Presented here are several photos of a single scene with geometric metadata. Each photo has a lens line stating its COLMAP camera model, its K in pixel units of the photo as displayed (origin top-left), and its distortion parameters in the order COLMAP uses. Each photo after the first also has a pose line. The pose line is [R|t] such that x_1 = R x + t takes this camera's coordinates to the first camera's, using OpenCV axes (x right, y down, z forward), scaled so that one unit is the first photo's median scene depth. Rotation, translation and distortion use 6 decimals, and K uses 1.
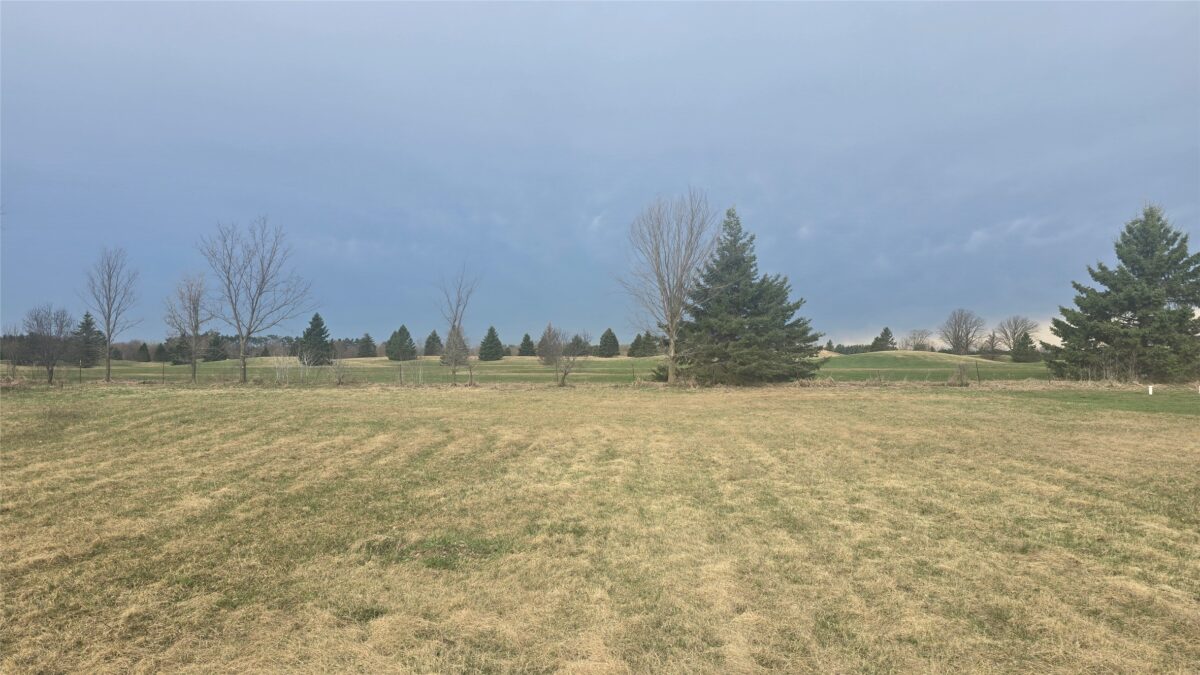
lens RADIAL K [[780.6, 0, 597.9], [0, 780.6, 332.0], [0, 0, 1]] dist [0.038229, -0.038957]
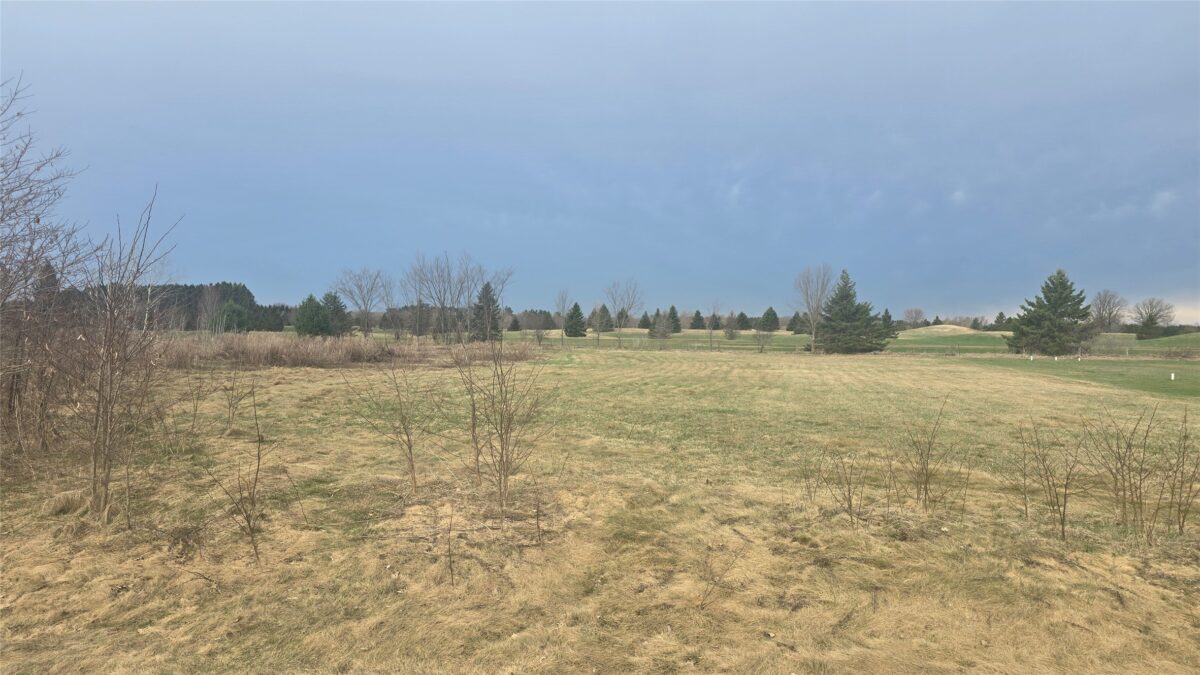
lens RADIAL K [[780.6, 0, 588.2], [0, 780.6, 336.5], [0, 0, 1]] dist [0.038229, -0.038957]
pose [[0.983181, 0.014285, -0.182072, -0.119144], [-0.005358, 0.998763, 0.049428, -0.077933], [0.182553, -0.047621, 0.982042, -1.194925]]
